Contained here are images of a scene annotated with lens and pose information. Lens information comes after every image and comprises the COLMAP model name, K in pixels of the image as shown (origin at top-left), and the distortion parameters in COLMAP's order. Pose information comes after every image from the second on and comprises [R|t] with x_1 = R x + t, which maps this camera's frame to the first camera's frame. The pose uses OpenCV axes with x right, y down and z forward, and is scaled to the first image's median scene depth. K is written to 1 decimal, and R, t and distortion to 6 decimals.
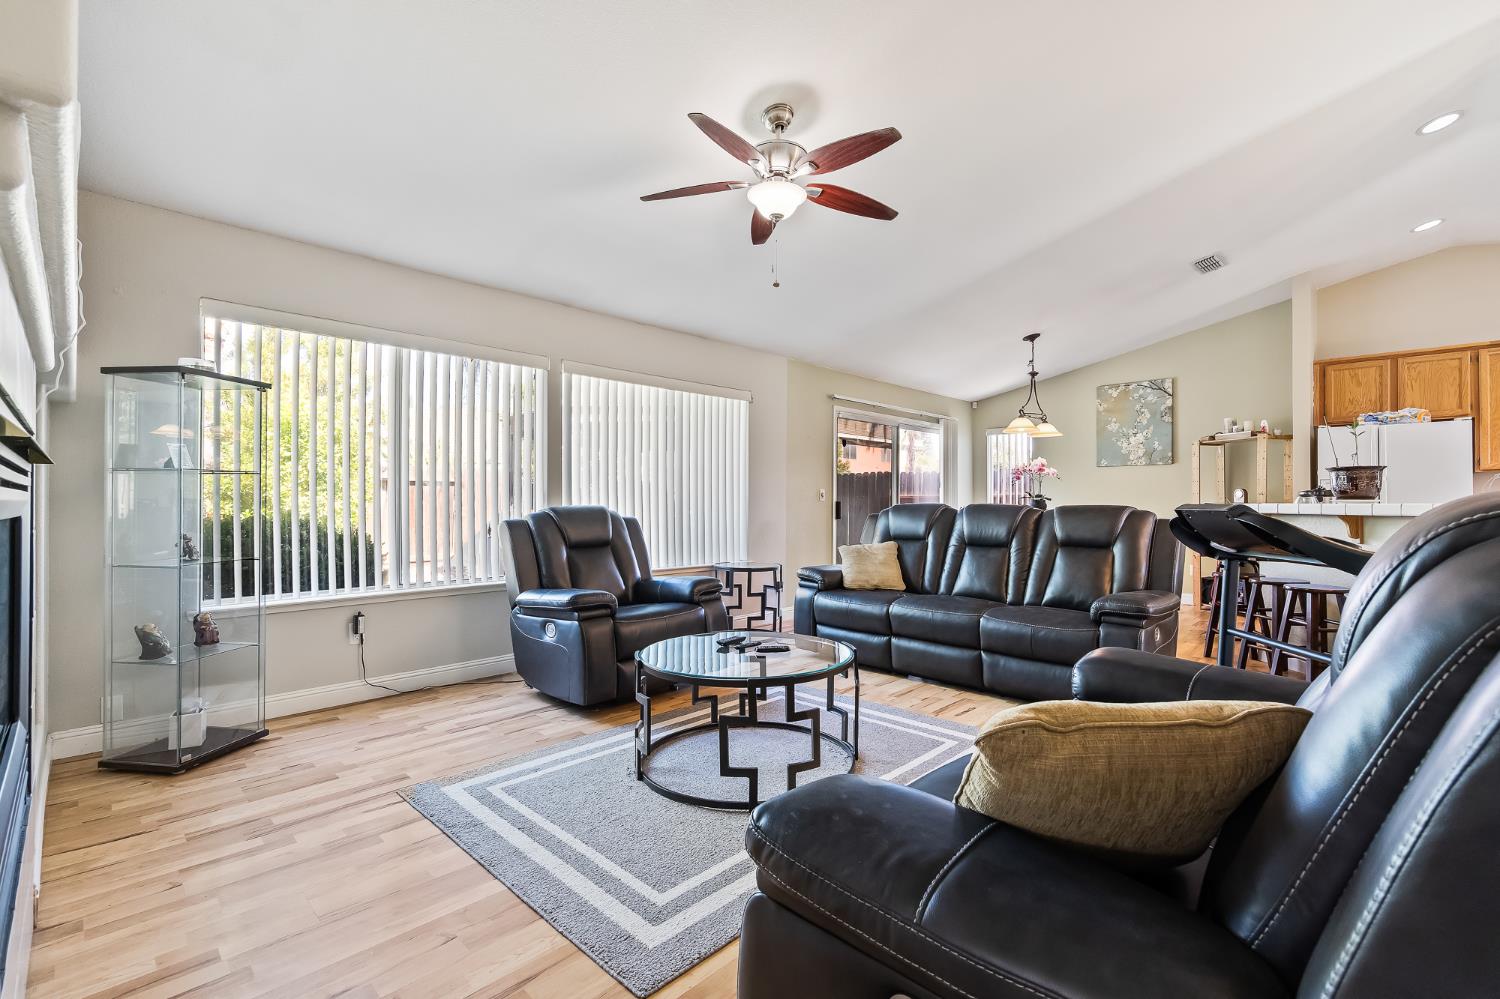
lens RADIAL K [[653.2, 0, 754.8], [0, 653.2, 503.0], [0, 0, 1]] dist [-0.000497, 0.000327]
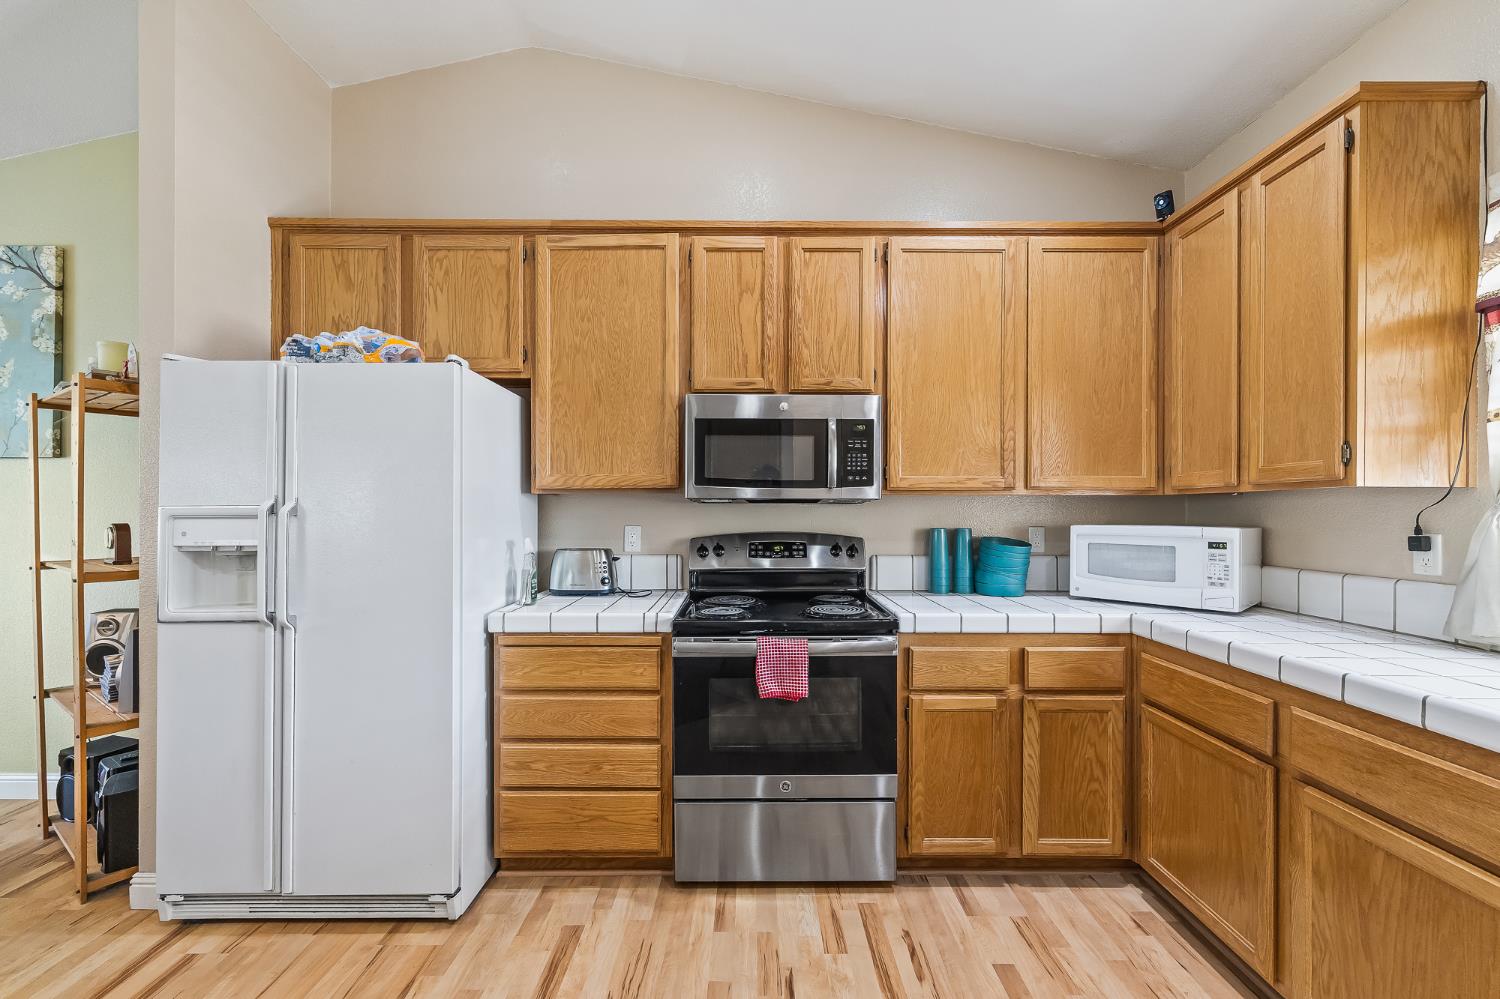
lens RADIAL K [[601.4, 0, 752.5], [0, 601.4, 511.9], [0, 0, 1]] dist [-0.001017, 0.000119]
pose [[0.721495, -0.001708, 0.692417, 0.826610], [0.001442, 0.999998, 0.000964, -0.031159], [-0.692418, 0.000303, 0.721497, 0.518685]]
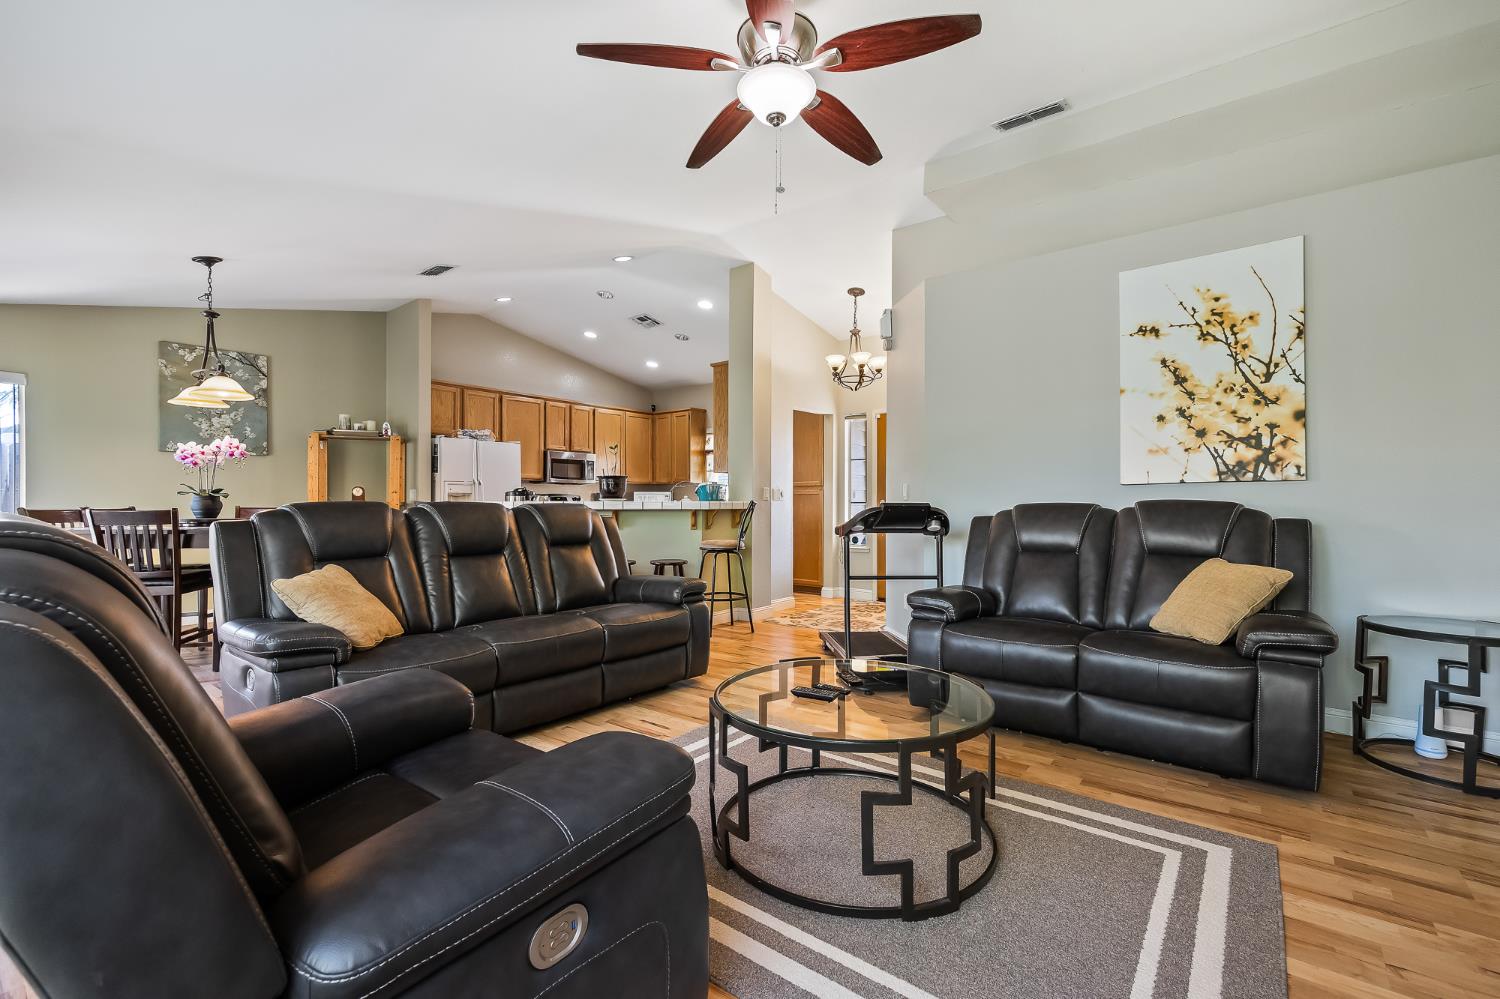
lens RADIAL K [[653.2, 0, 754.8], [0, 653.2, 503.0], [0, 0, 1]] dist [-0.000497, 0.000327]
pose [[-0.102514, -0.002868, 0.994727, -0.344426], [0.000779, 0.999995, 0.002964, 0.001078], [-0.994731, 0.001079, -0.102512, 0.532682]]
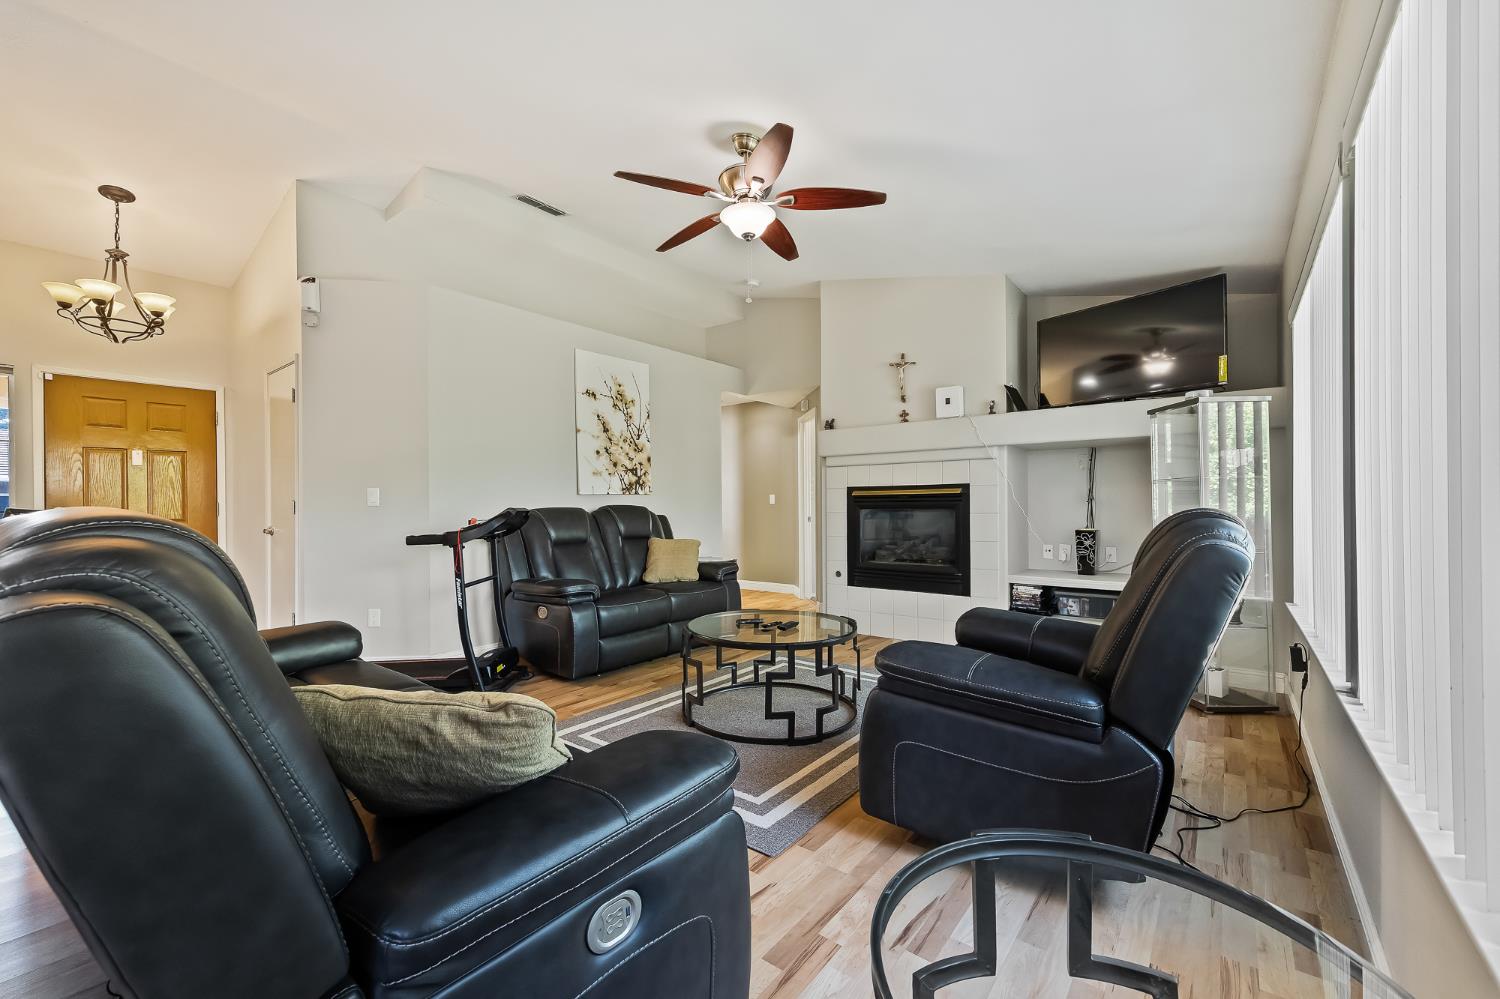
lens RADIAL K [[605.7, 0, 749.0], [0, 605.7, 502.8], [0, 0, 1]] dist [0.000346, 0.000913]
pose [[-0.995815, 0.003498, -0.091321, 0.062489], [0.003652, 0.999992, -0.001514, -0.000676], [0.091315, -0.001841, -0.995820, 0.961829]]
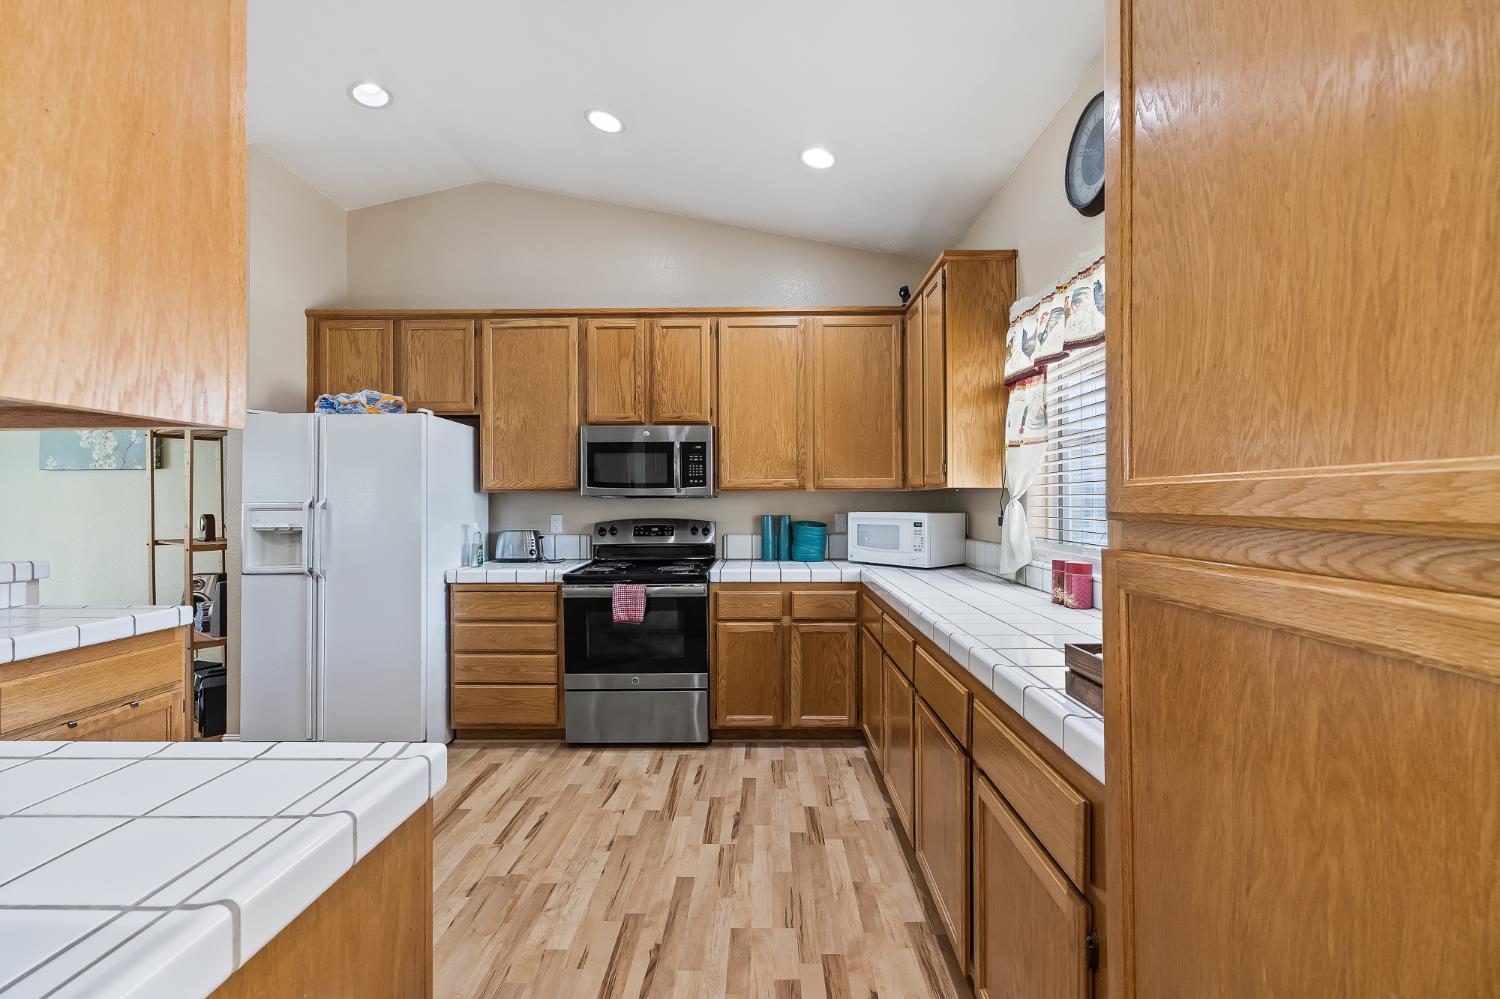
lens RADIAL K [[604.5, 0, 756.1], [0, 604.5, 497.4], [0, 0, 1]] dist [-0.001835, 0.000086]
pose [[0.732106, -0.000446, 0.681191, 0.791101], [0.007034, 0.999951, -0.006904, -0.032536], [-0.681154, 0.009846, 0.732074, 0.290307]]
